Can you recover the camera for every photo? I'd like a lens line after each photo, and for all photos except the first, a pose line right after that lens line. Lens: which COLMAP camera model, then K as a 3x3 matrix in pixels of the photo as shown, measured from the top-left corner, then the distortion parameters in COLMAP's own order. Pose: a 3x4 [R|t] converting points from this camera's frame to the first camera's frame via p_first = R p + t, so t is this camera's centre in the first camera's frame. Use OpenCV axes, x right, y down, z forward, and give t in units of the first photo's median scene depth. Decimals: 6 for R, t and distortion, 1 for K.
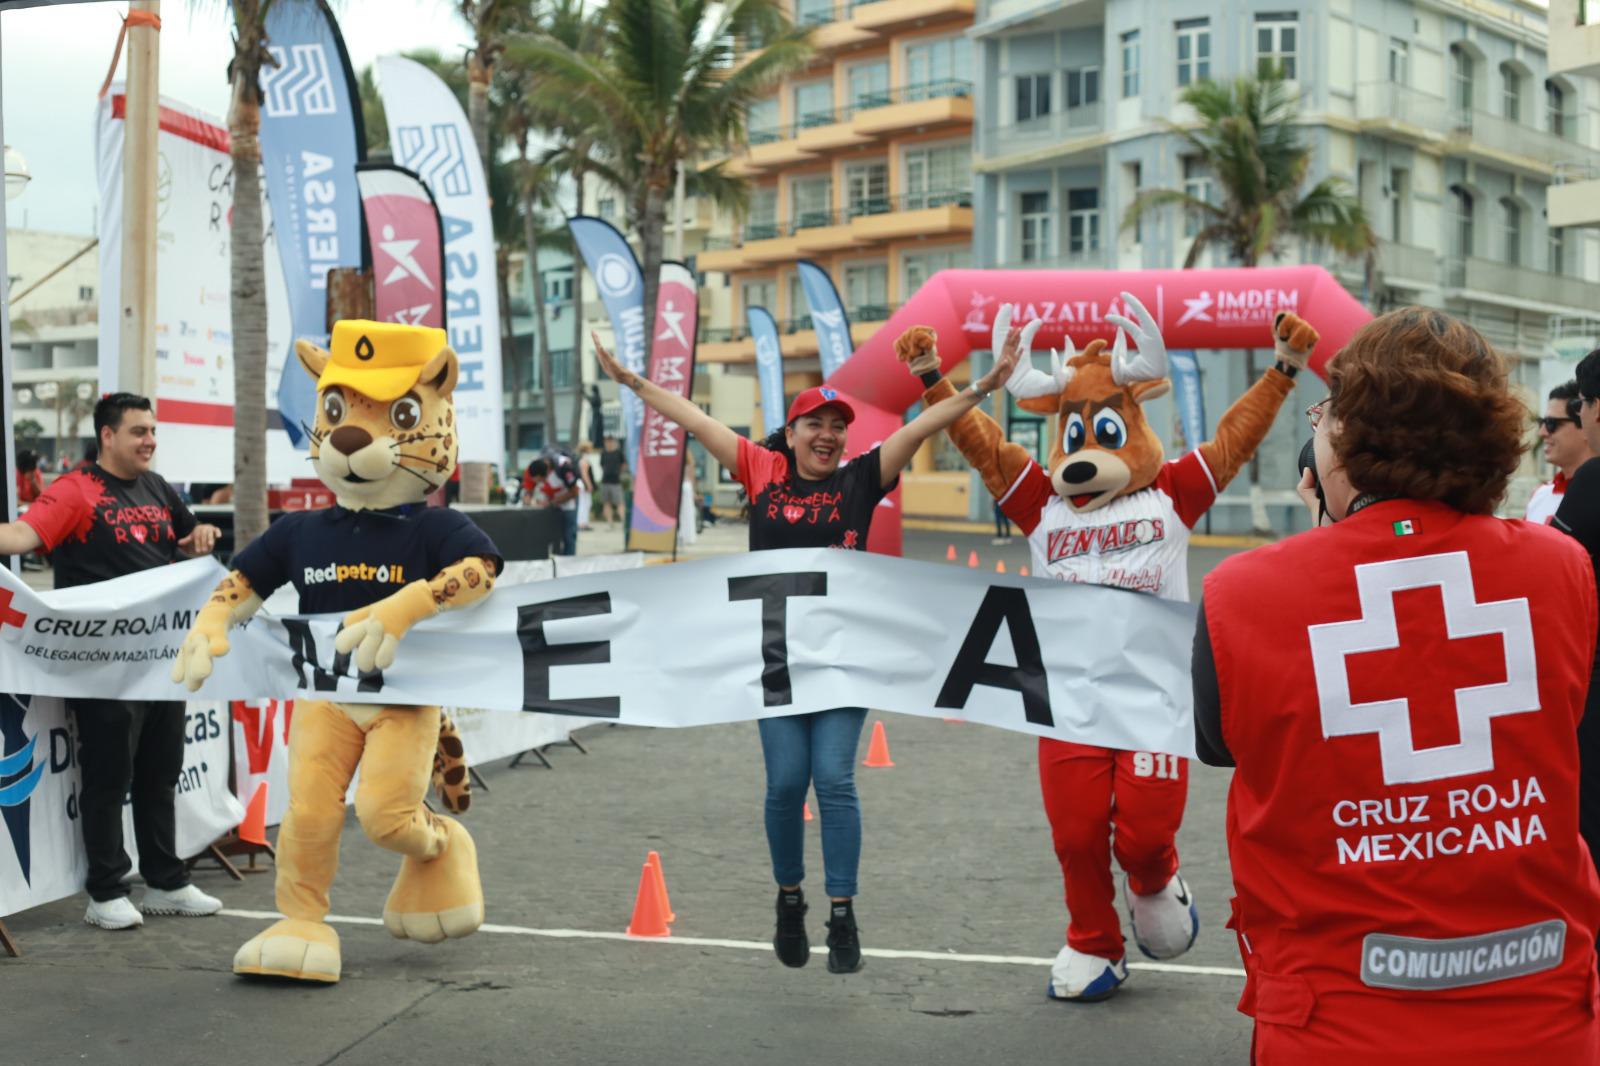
lens RADIAL K [[2406.8, 0, 774.7], [0, 2406.8, 534.4], [0, 0, 1]] dist [-0.070087, -0.152806]
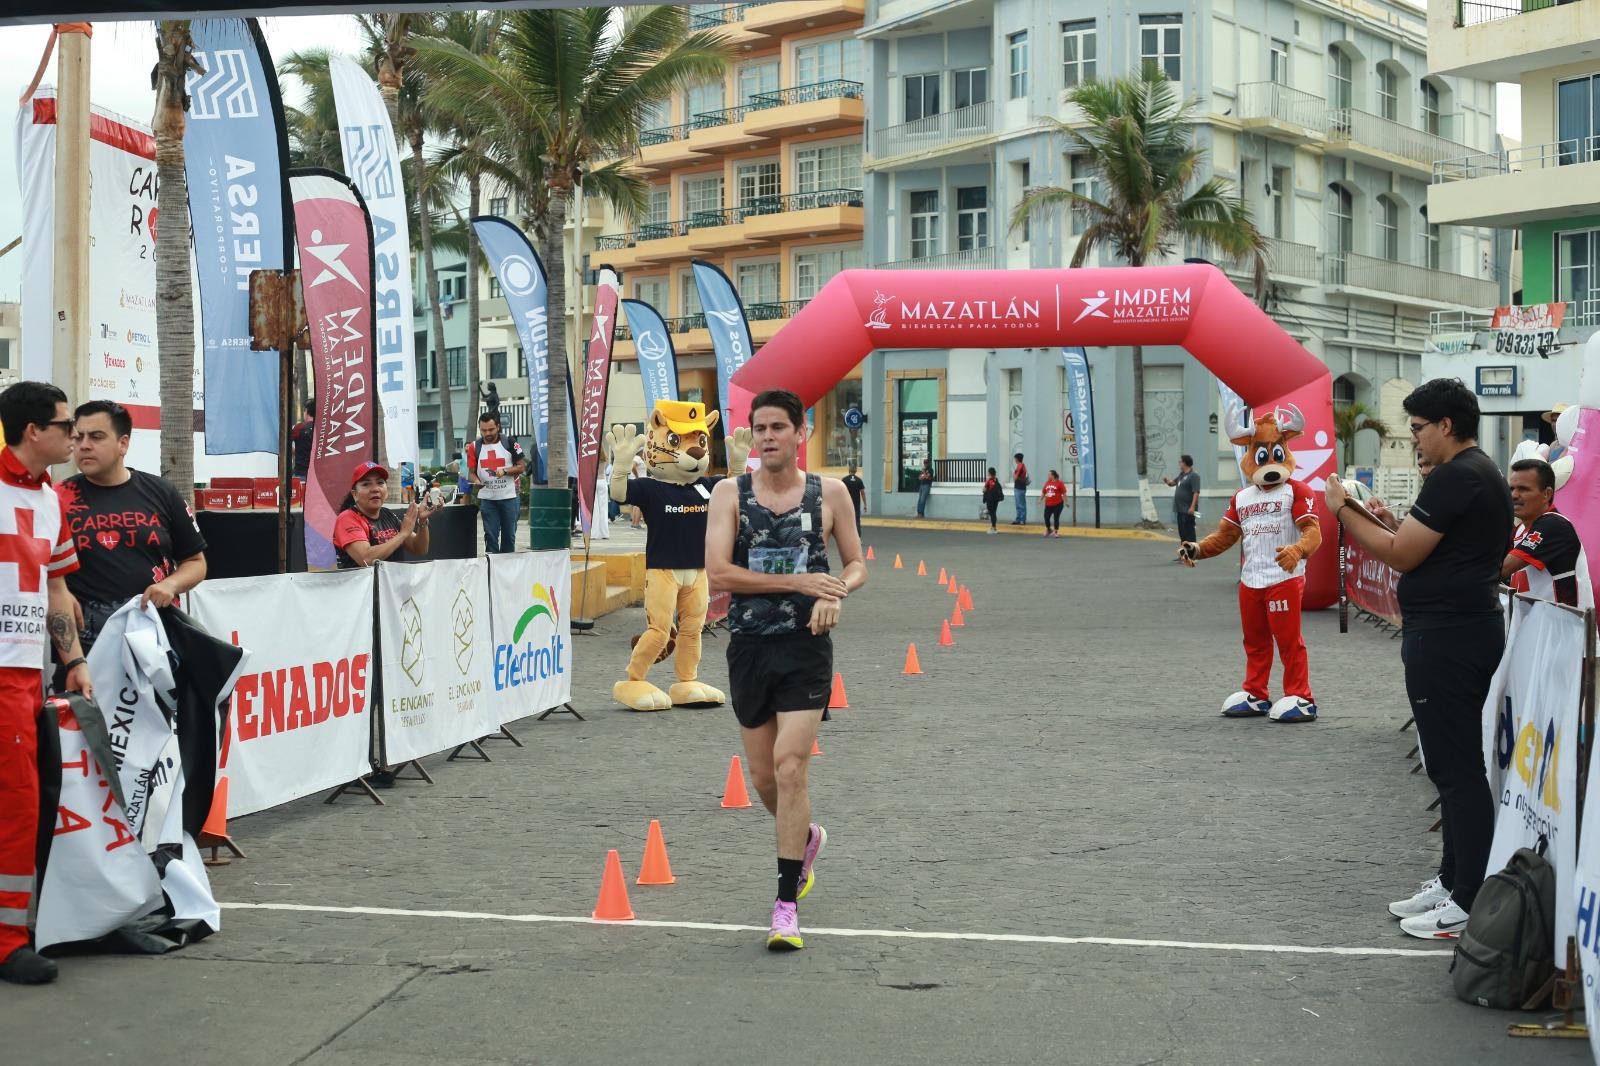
lens RADIAL K [[2385.4, 0, 786.7], [0, 2385.4, 532.2], [0, 0, 1]] dist [-0.068708, -0.120348]
pose [[0.998599, -0.008503, 0.052224, -0.004751], [0.008439, 0.999963, 0.001440, -0.000060], [-0.052234, -0.000997, 0.998634, -0.004304]]
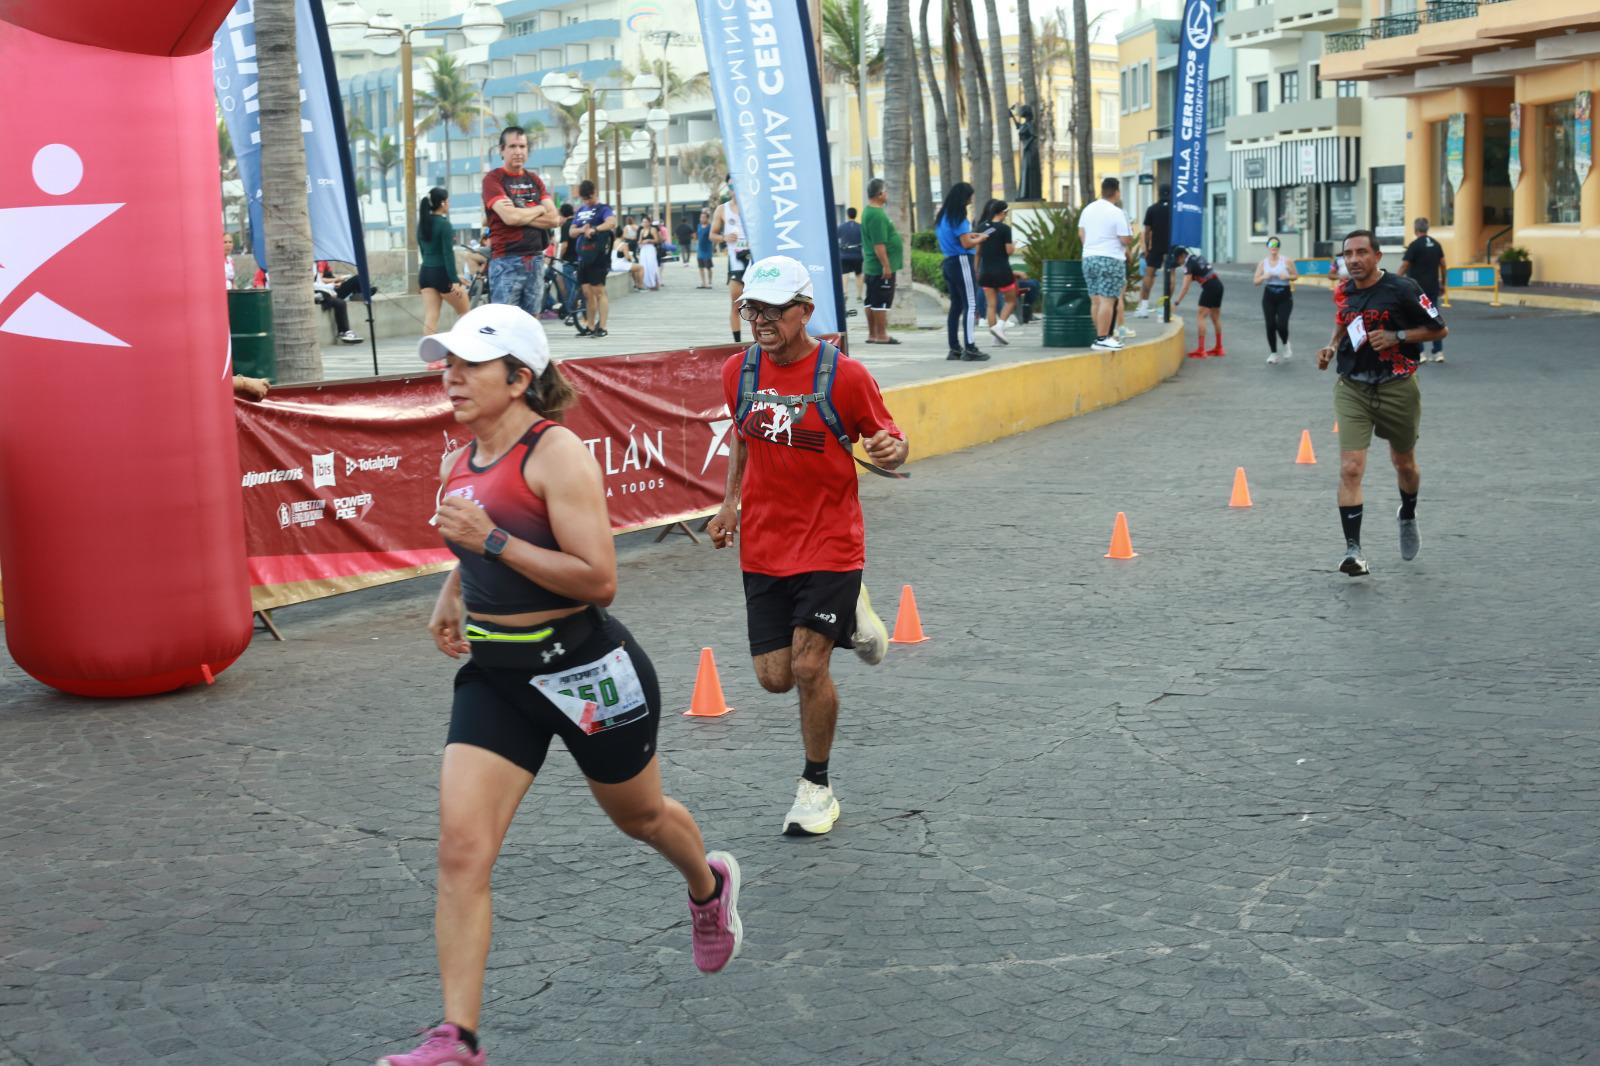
lens RADIAL K [[2406.8, 0, 774.7], [0, 2406.8, 534.4], [0, 0, 1]] dist [-0.070087, -0.152806]
pose [[0.930164, 0.016476, -0.366774, 0.134031], [0.019412, 0.995388, 0.093945, -0.008361], [0.366630, -0.094504, 0.925555, 0.408190]]
